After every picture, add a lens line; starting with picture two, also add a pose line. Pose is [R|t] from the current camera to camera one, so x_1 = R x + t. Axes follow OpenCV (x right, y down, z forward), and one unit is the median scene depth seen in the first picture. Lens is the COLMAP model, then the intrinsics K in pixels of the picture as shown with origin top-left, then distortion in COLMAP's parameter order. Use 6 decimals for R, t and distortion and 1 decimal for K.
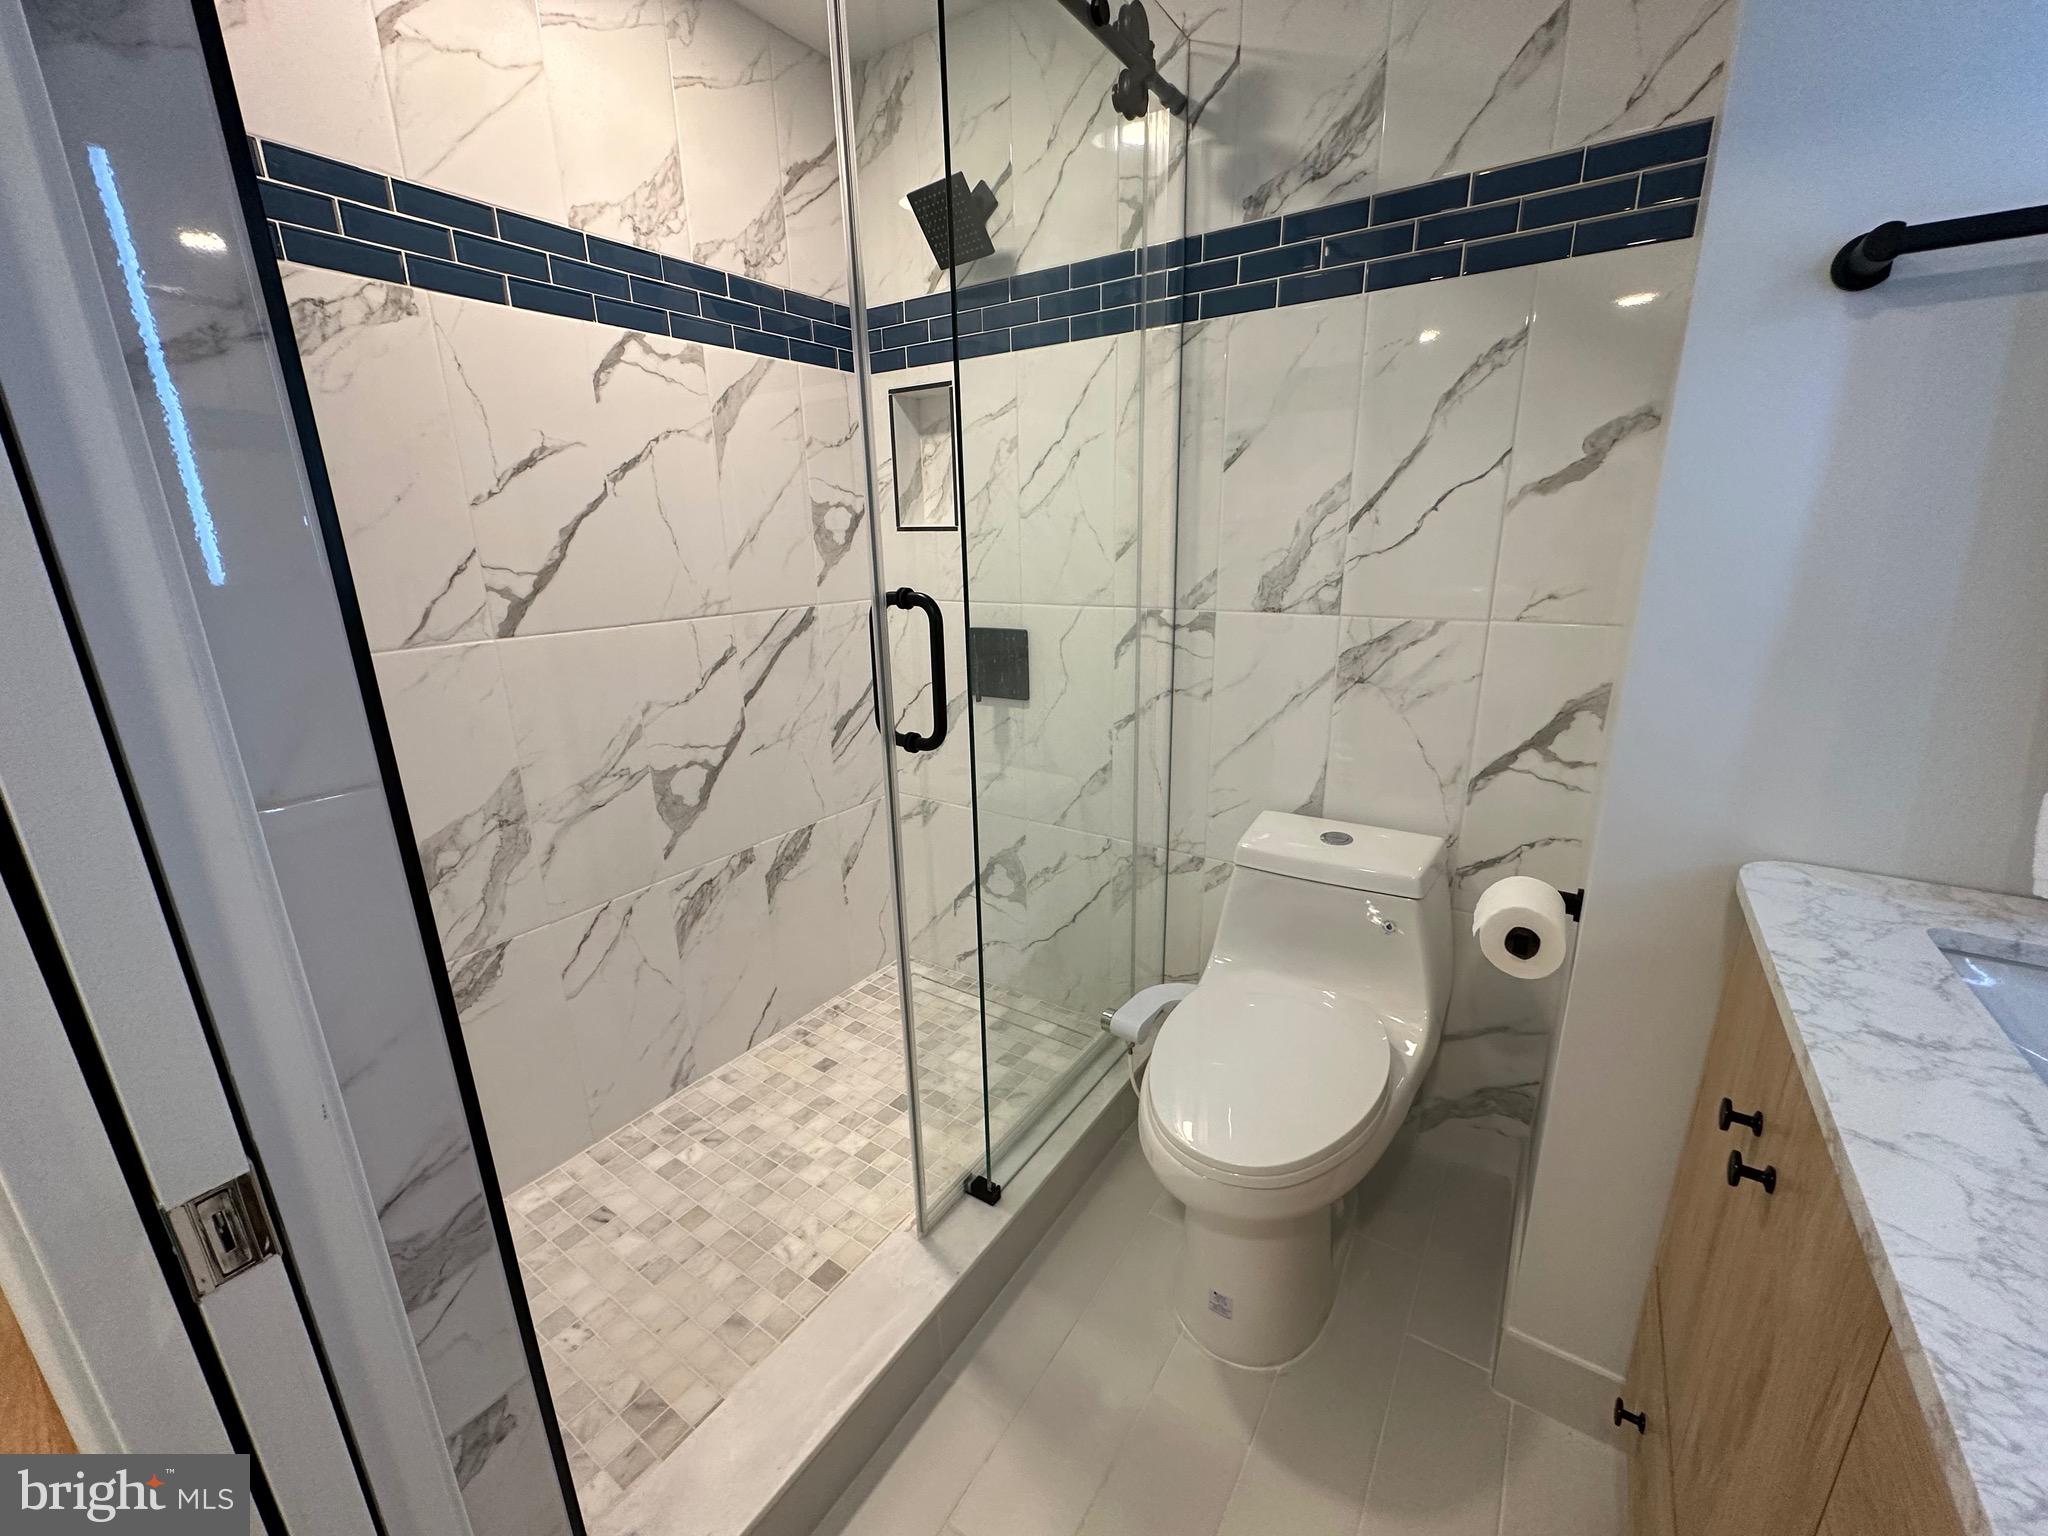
lens RADIAL K [[817.3, 0, 1021.6], [0, 817.3, 766.9], [0, 0, 1]] dist [-0.002004, -0.000019]
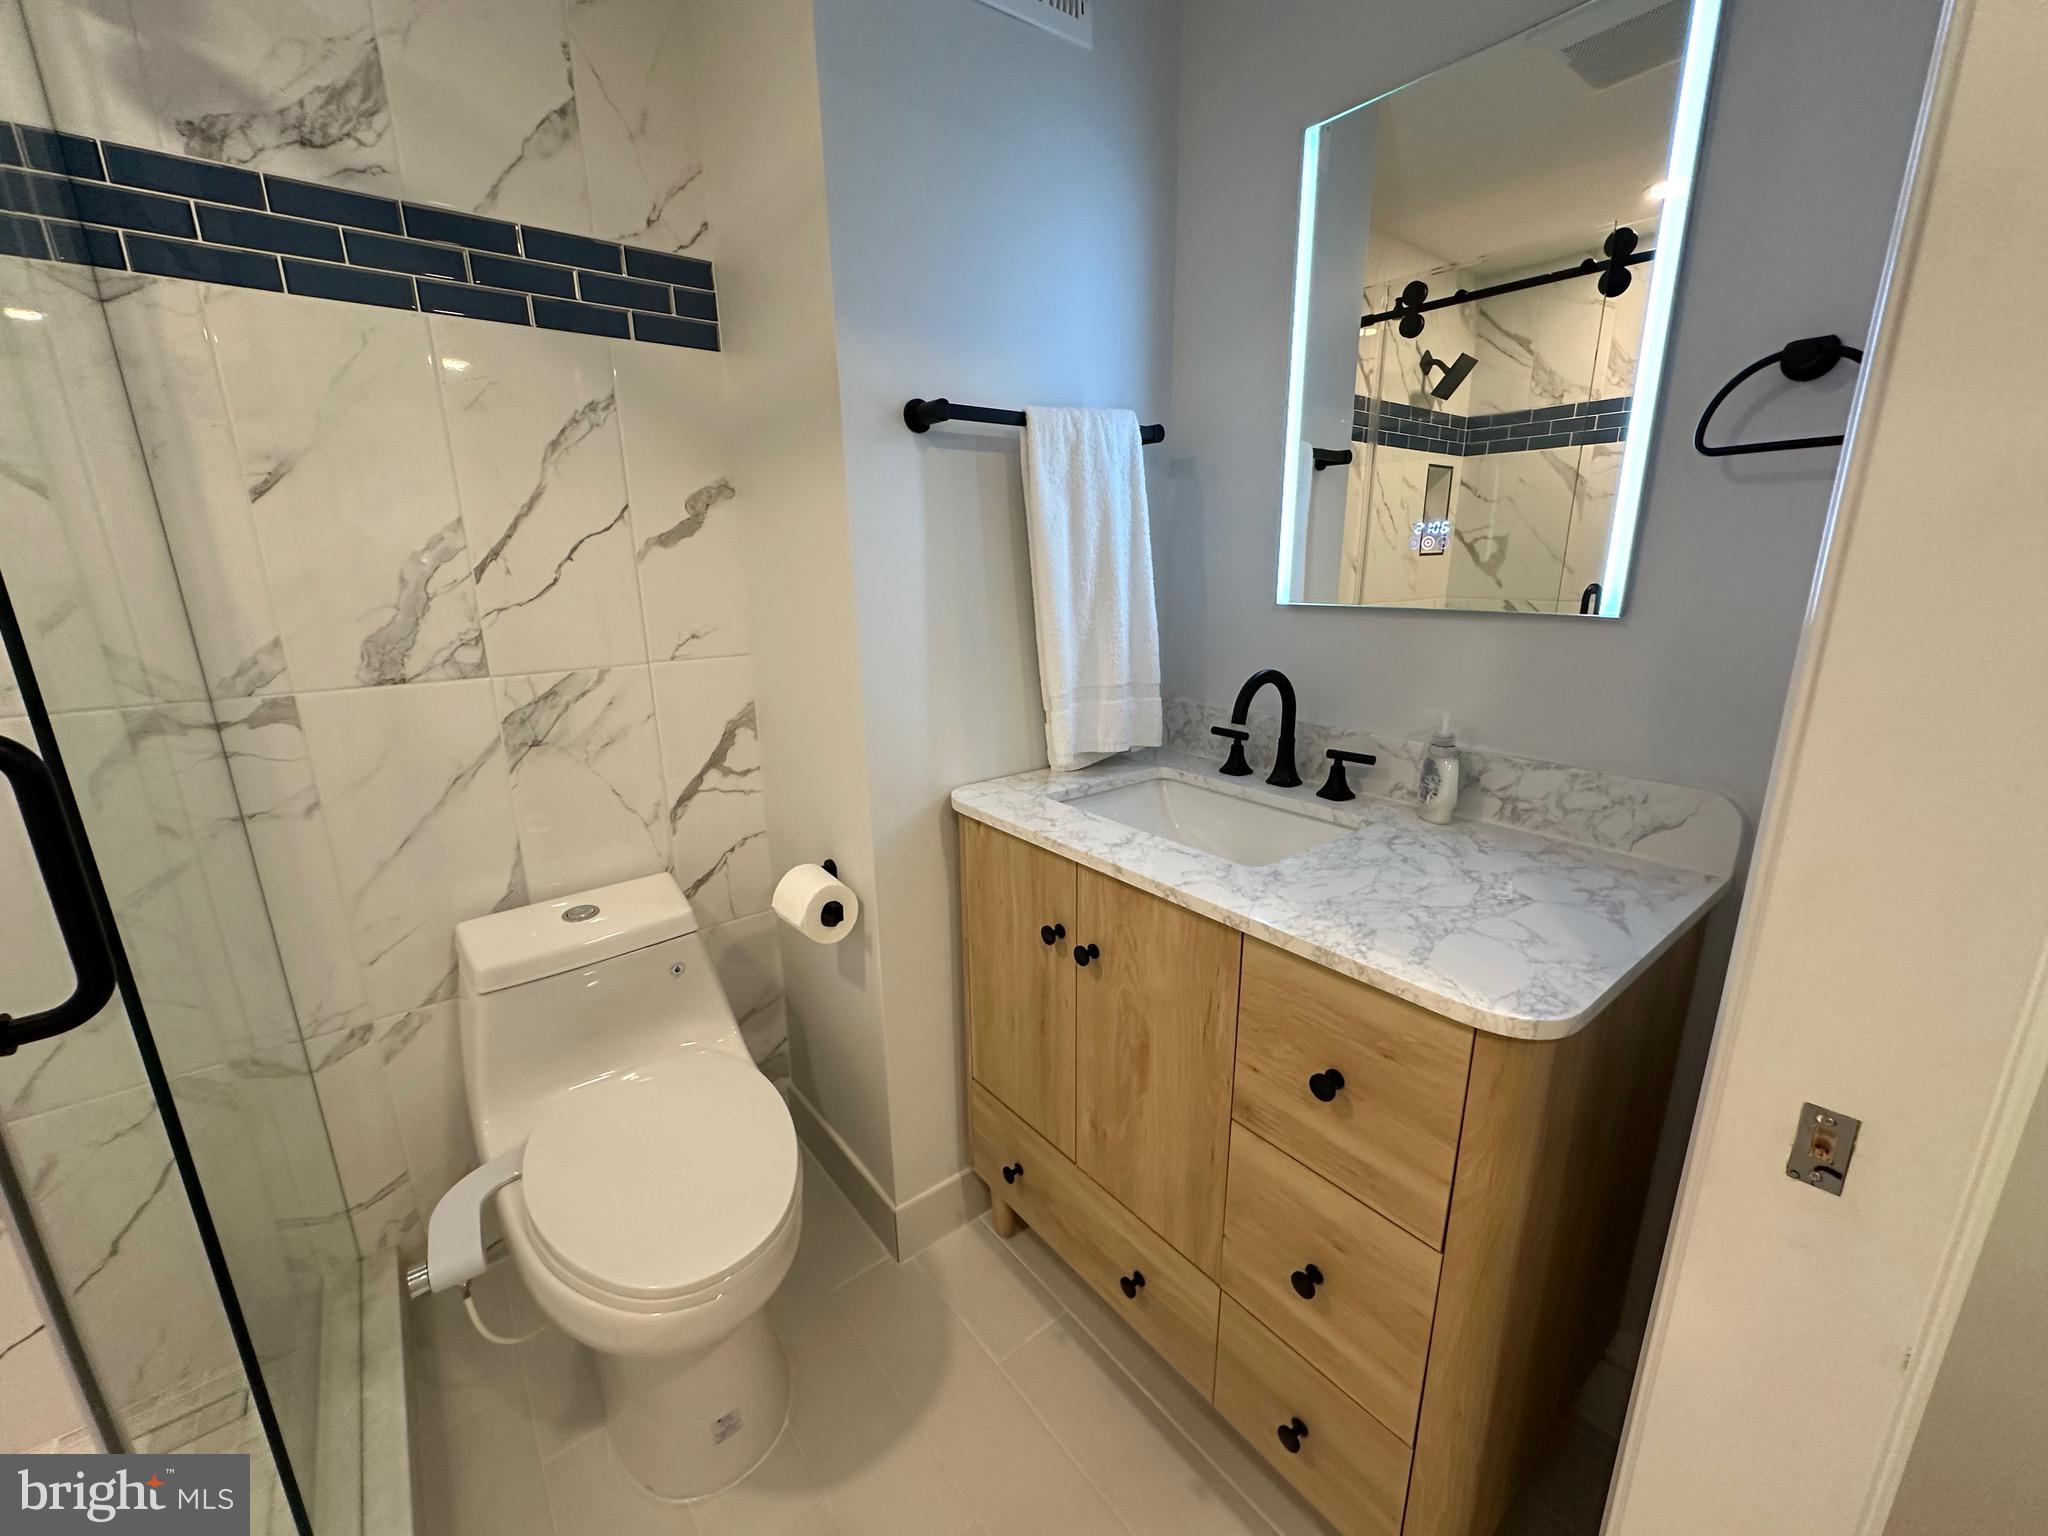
lens RADIAL K [[817.3, 0, 1021.6], [0, 817.3, 766.9], [0, 0, 1]] dist [-0.002004, -0.000019]
pose [[0.298138, -0.225579, 0.927485, -0.294023], [0.269040, 0.952137, 0.145093, -0.072146], [-0.915823, 0.206273, 0.344558, 0.210063]]
